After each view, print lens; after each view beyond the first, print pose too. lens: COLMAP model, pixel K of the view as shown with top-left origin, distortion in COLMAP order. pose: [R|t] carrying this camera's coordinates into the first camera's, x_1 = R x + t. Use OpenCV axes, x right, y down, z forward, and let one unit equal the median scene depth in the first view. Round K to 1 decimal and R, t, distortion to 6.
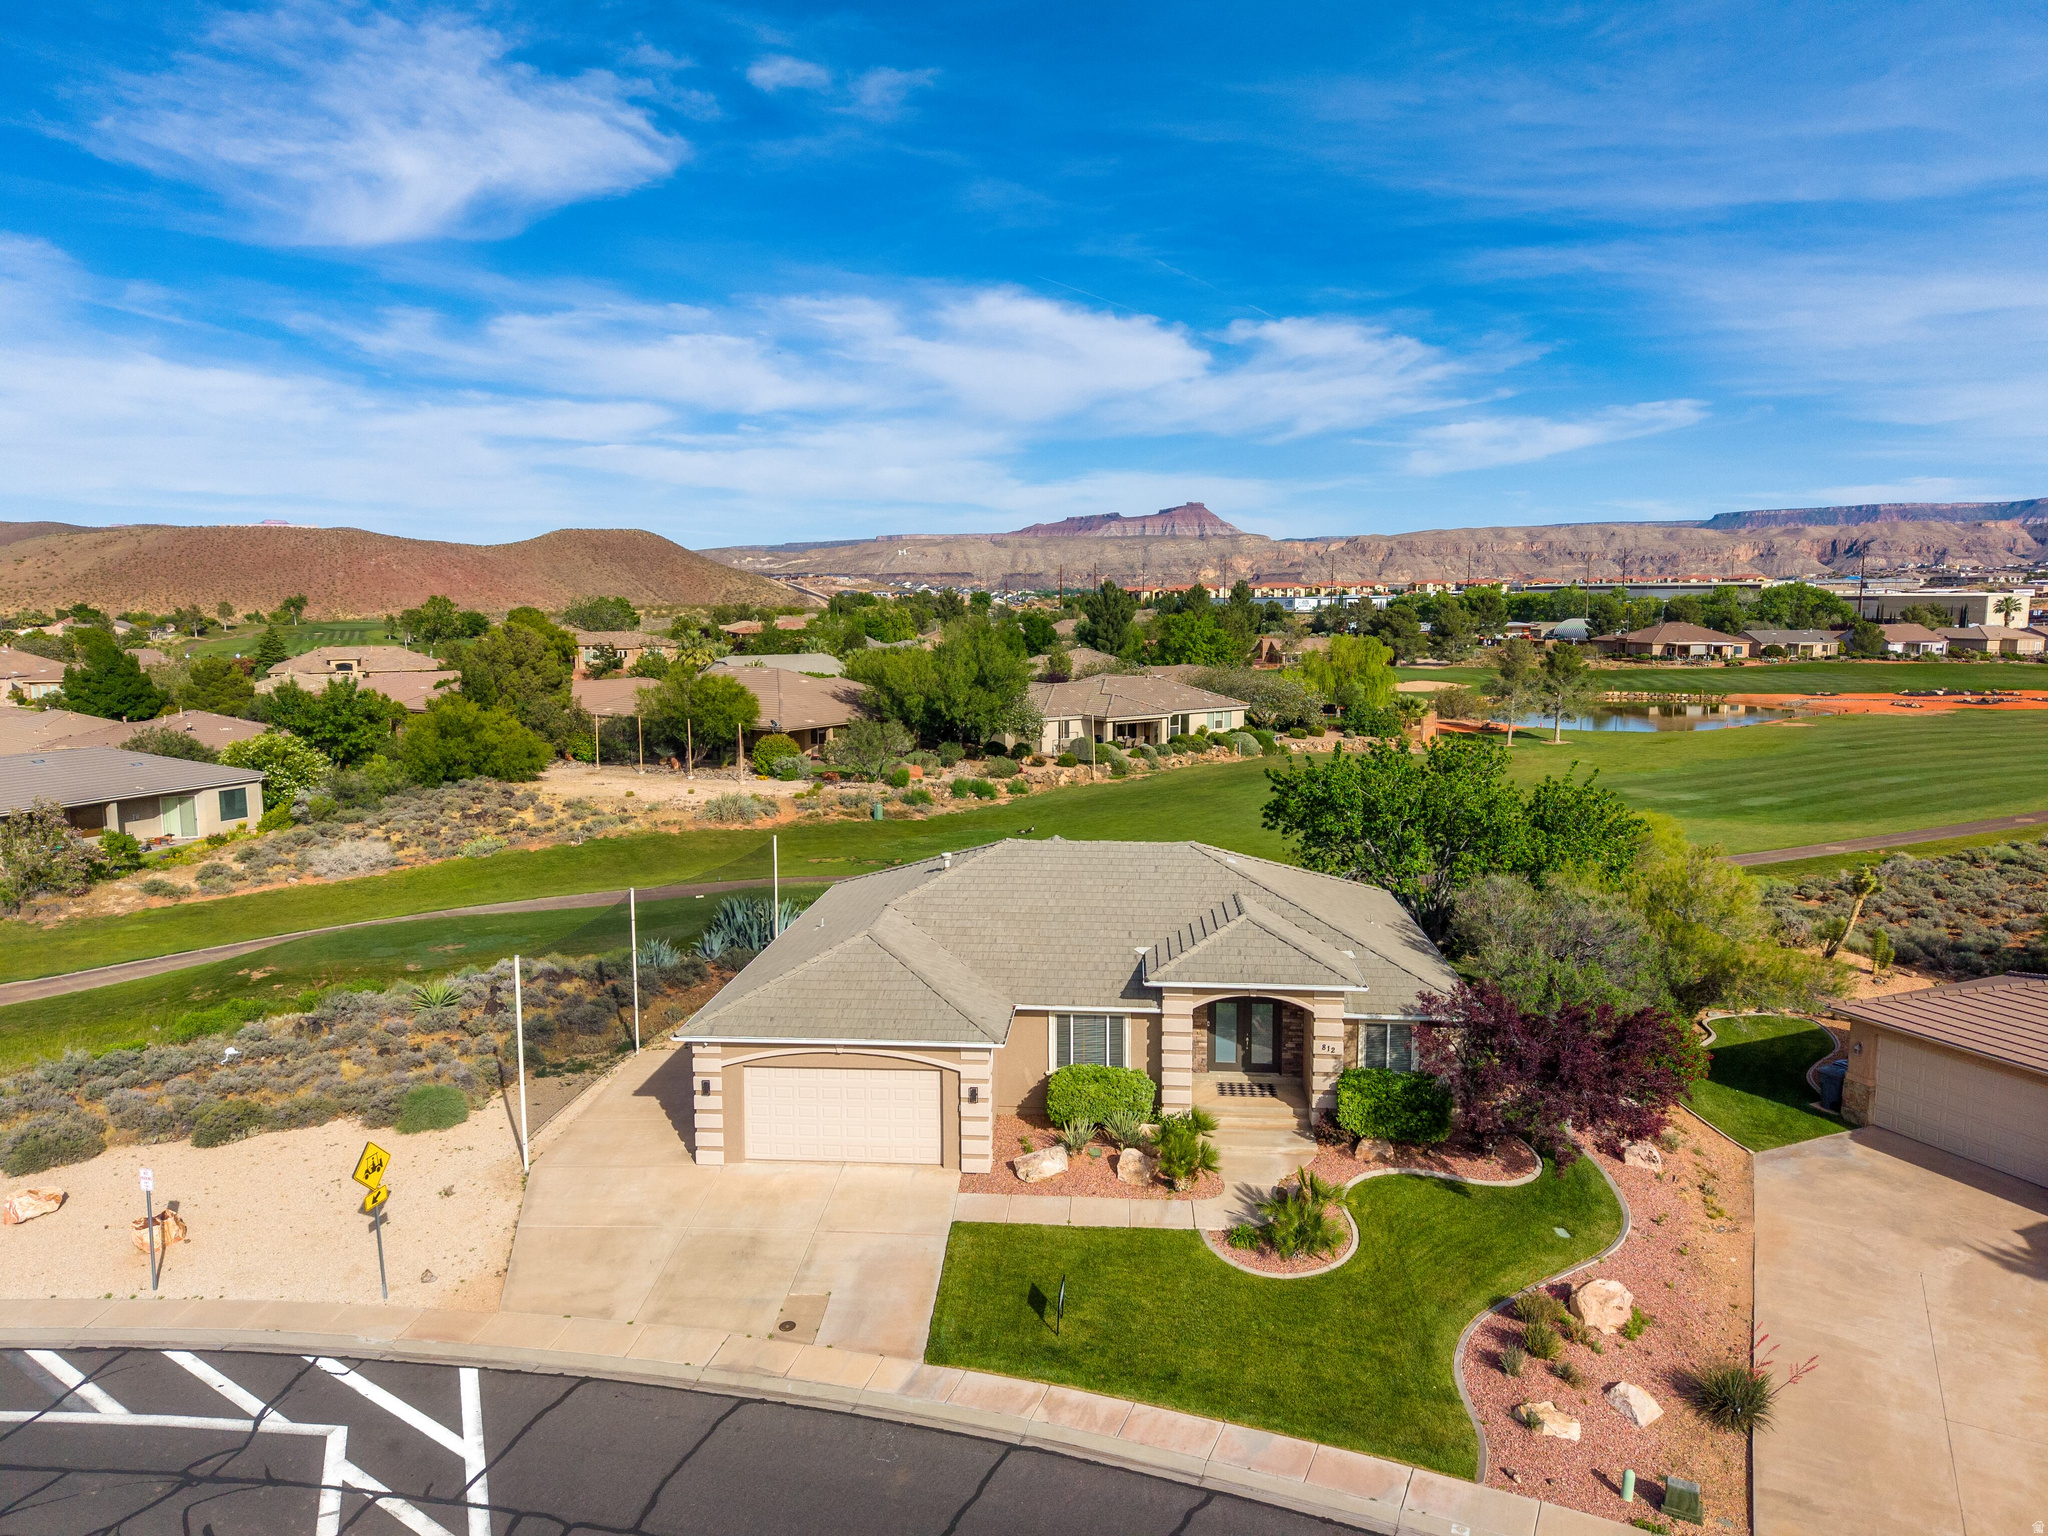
lens RADIAL K [[1390.0, 0, 1024.0], [0, 1390.0, 768.0], [0, 0, 1]] dist [0.006885, -0.006938]
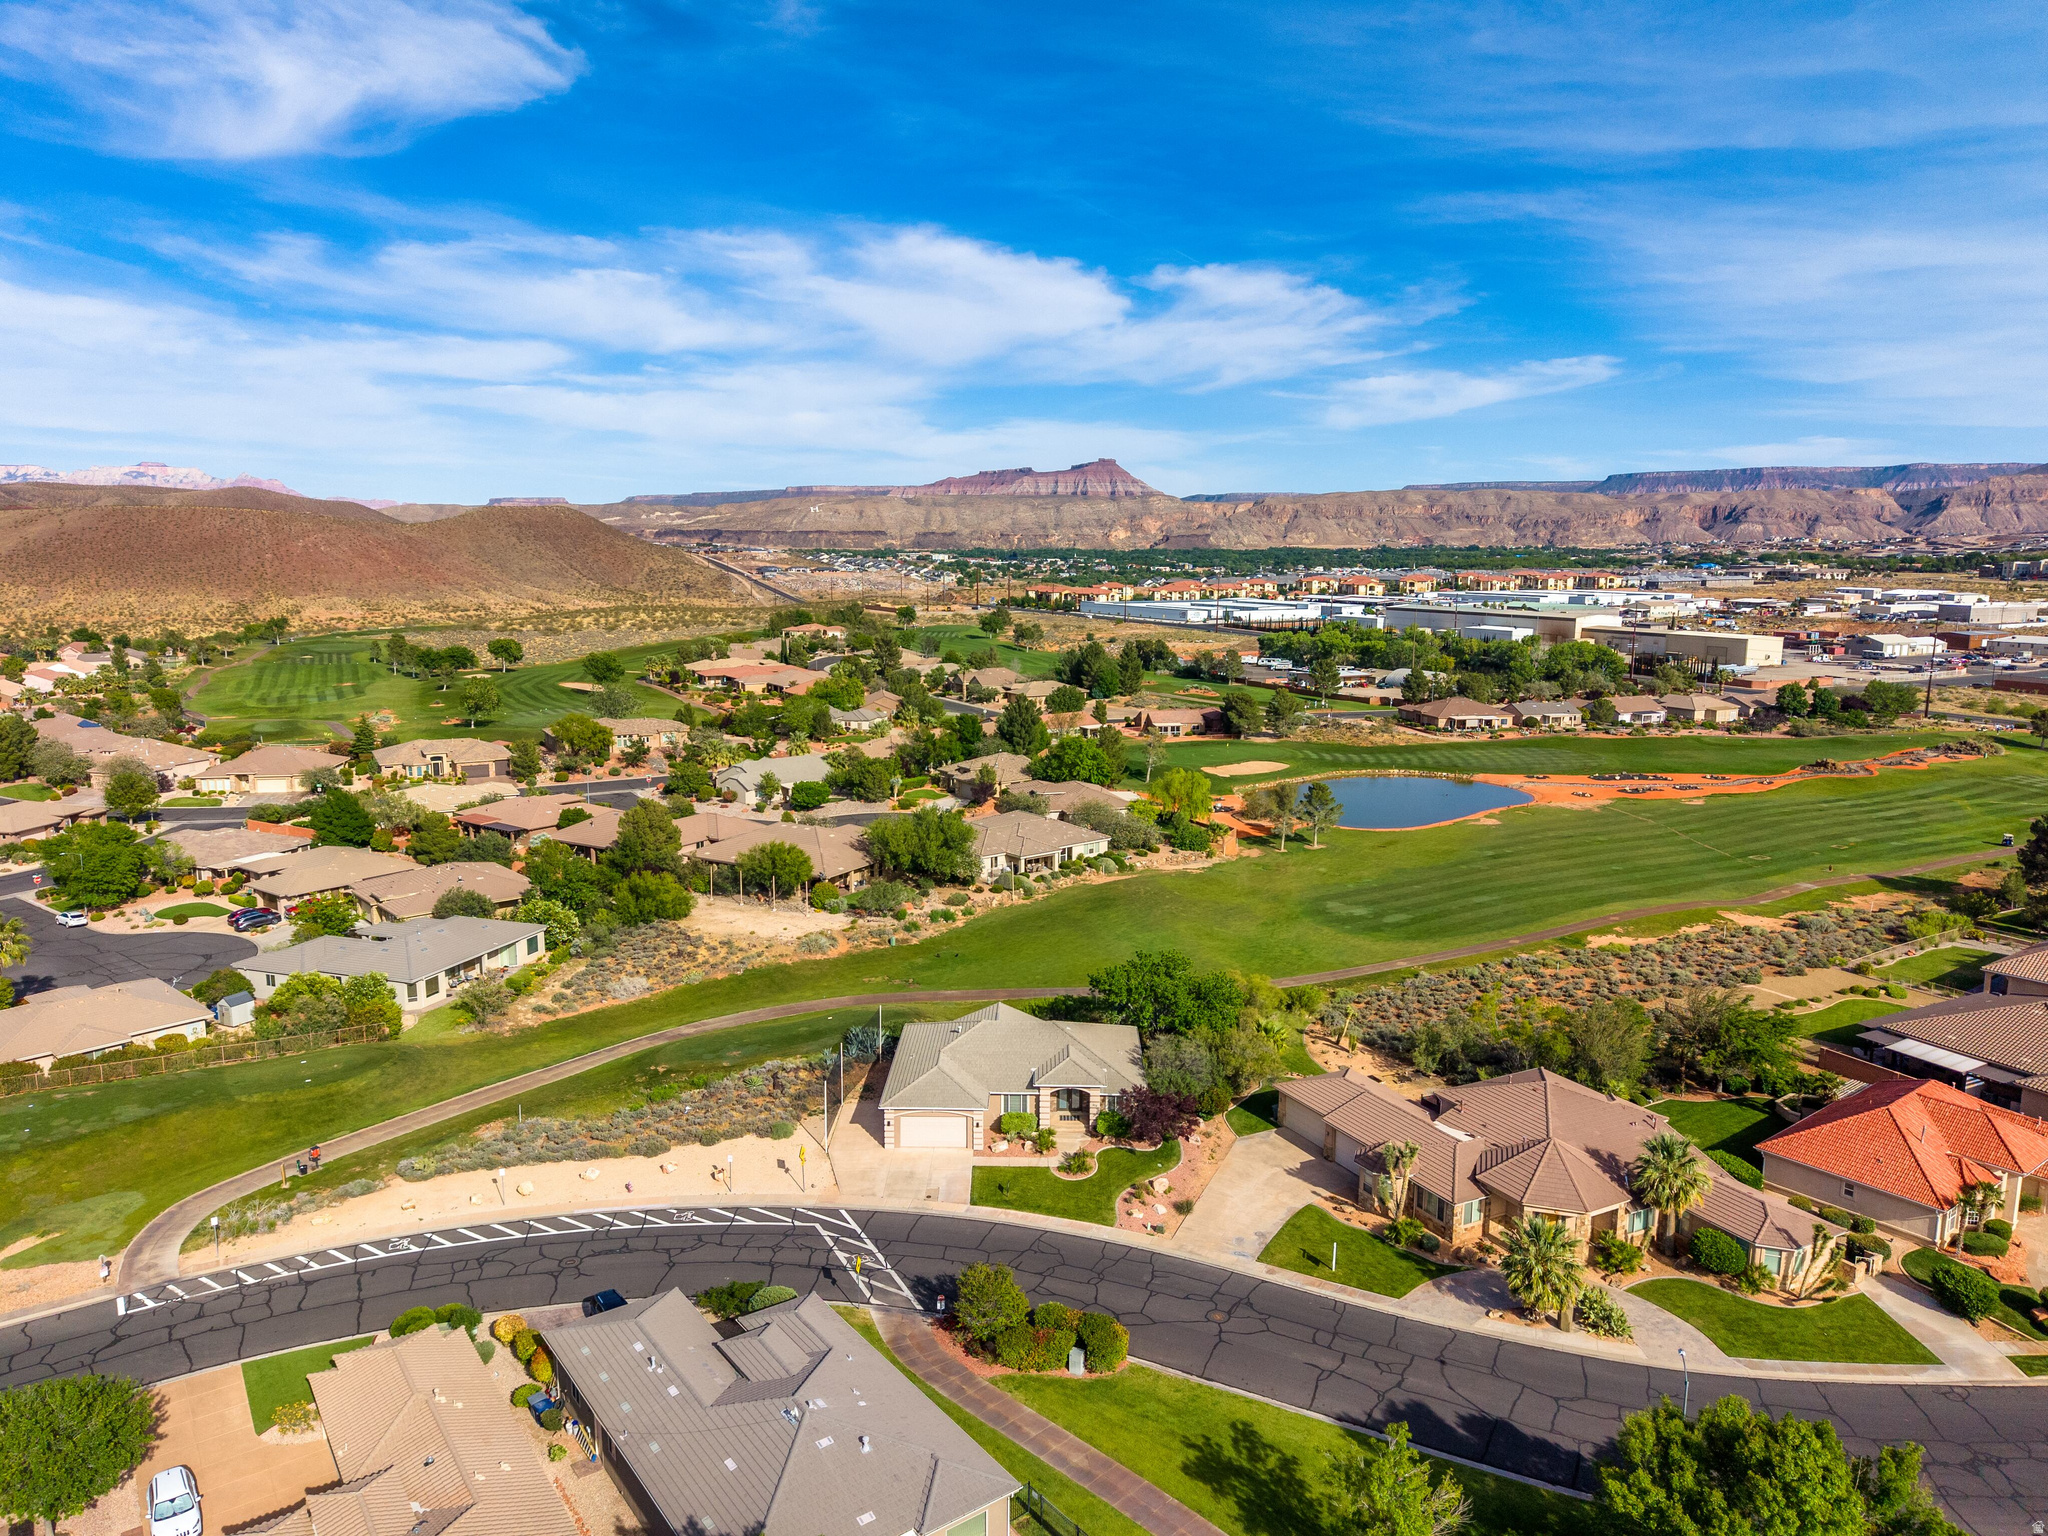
lens RADIAL K [[1412.5, 0, 1039.3], [0, 1412.5, 711.4], [0, 0, 1]] dist [0.013585, -0.002525]
pose [[0.997292, 0.001958, 0.073523, -0.042554], [-0.001827, 0.999997, -0.001850, -0.216253], [-0.073527, 0.001711, 0.997292, -0.684753]]
